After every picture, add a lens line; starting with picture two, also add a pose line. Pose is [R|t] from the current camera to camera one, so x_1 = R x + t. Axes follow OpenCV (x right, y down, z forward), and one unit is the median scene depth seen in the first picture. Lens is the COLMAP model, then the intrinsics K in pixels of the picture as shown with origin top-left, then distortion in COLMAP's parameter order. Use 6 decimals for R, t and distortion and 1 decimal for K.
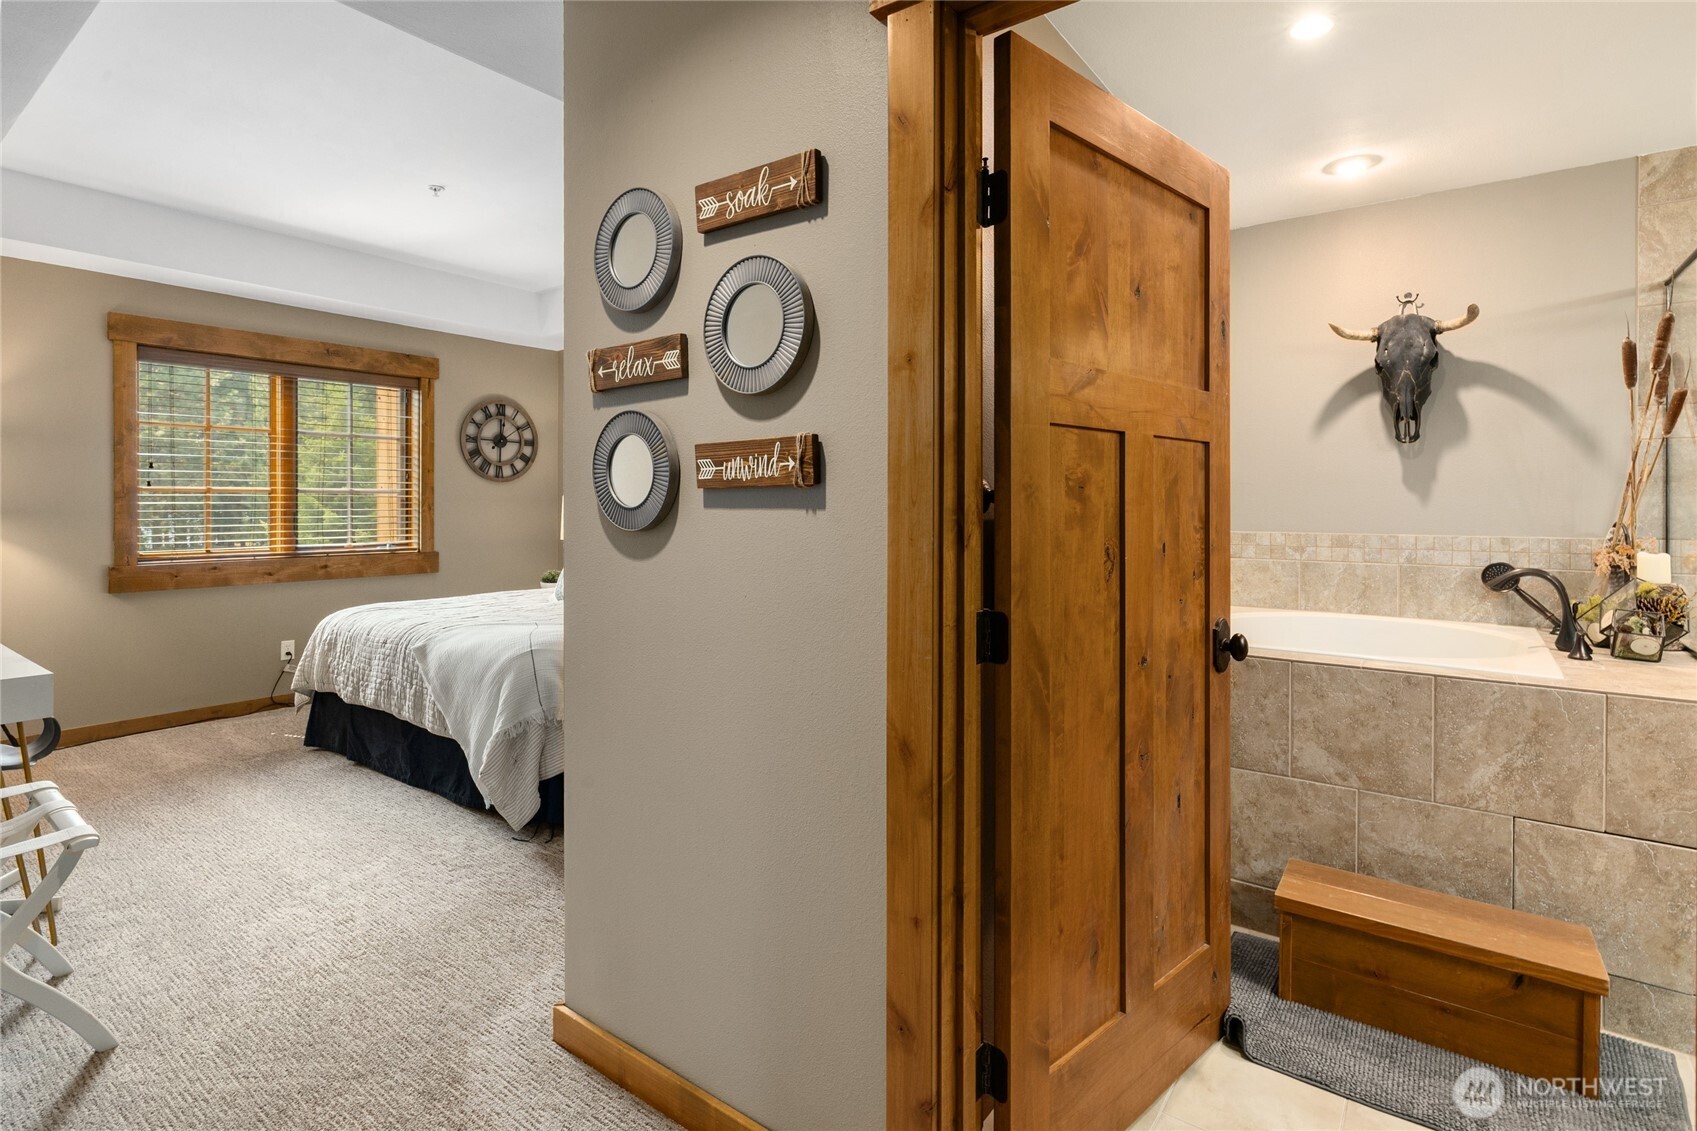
lens RADIAL K [[842.7, 0, 839.0], [0, 842.7, 493.7], [0, 0, 1]] dist [-0.005912, 0.003838]
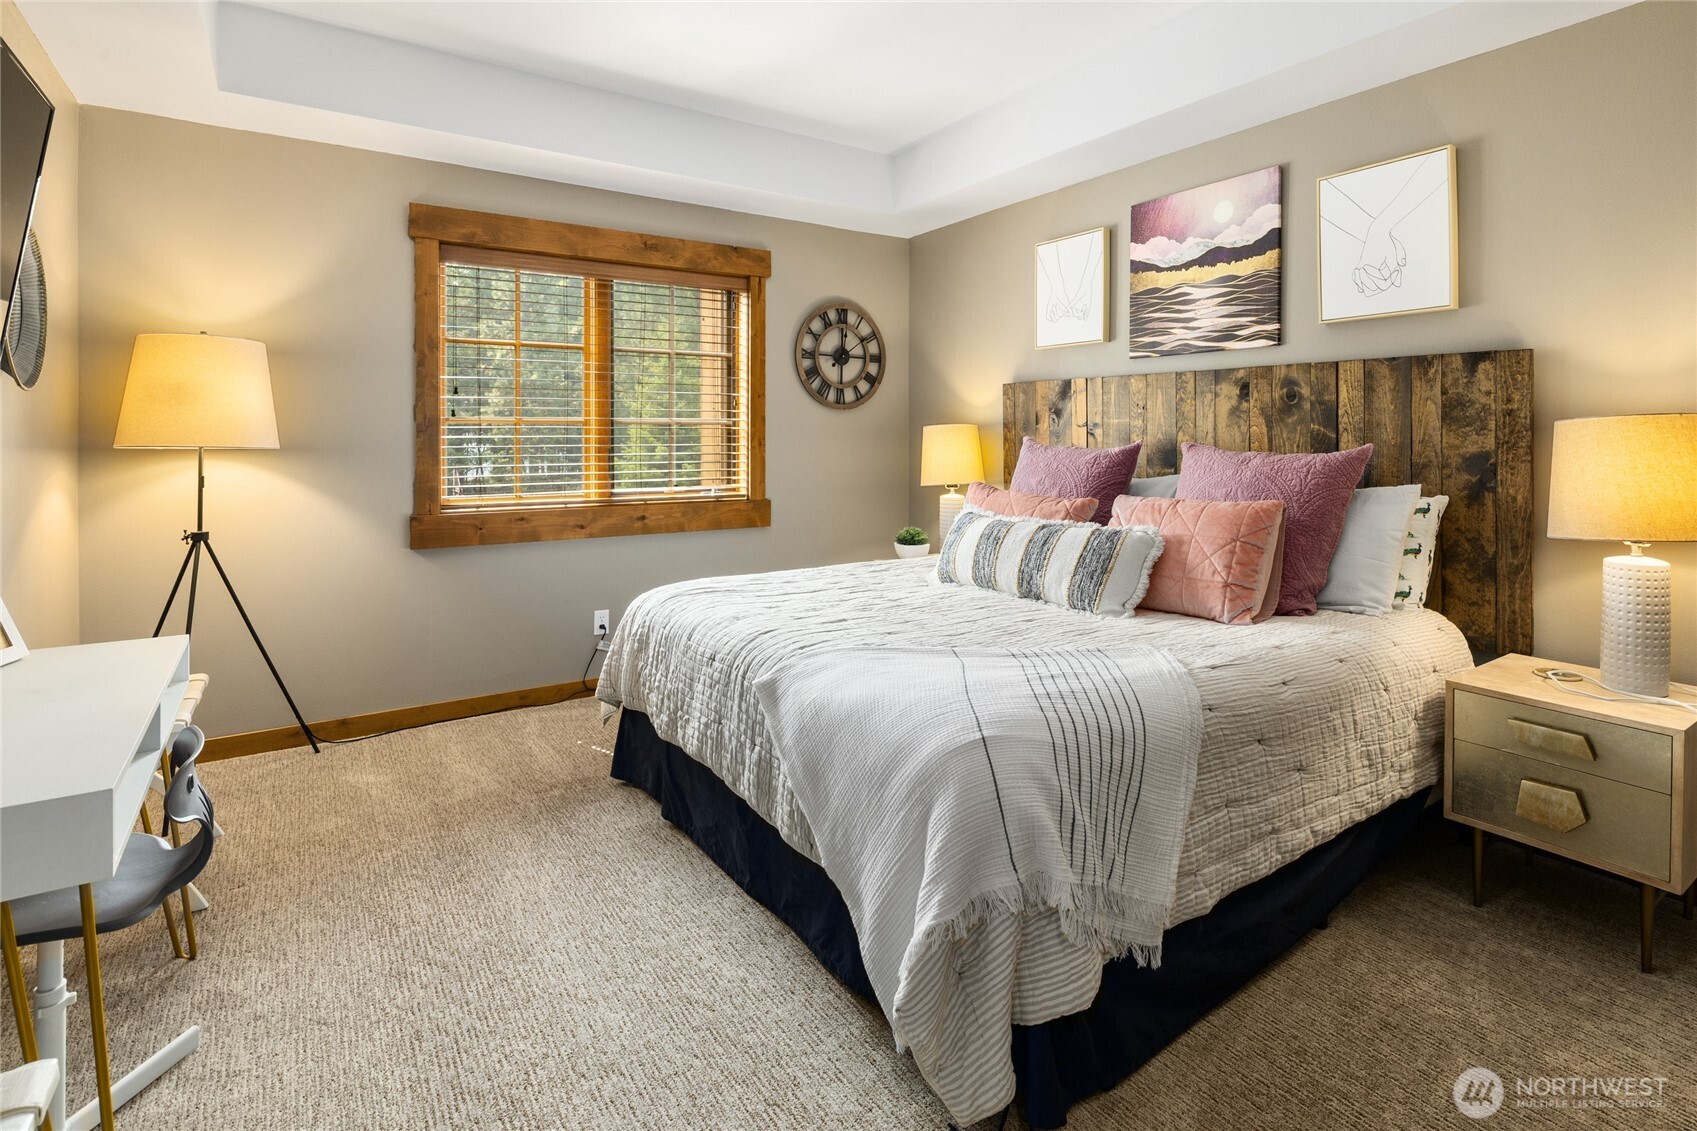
lens RADIAL K [[842.7, 0, 807.6], [0, 842.7, 396.9], [0, 0, 1]] dist [-0.005912, 0.003838]
pose [[0.930298, -0.019642, -0.366278, -0.239267], [0.006196, 0.999264, -0.037848, 0.005979], [0.366752, 0.032940, 0.929736, 0.434647]]
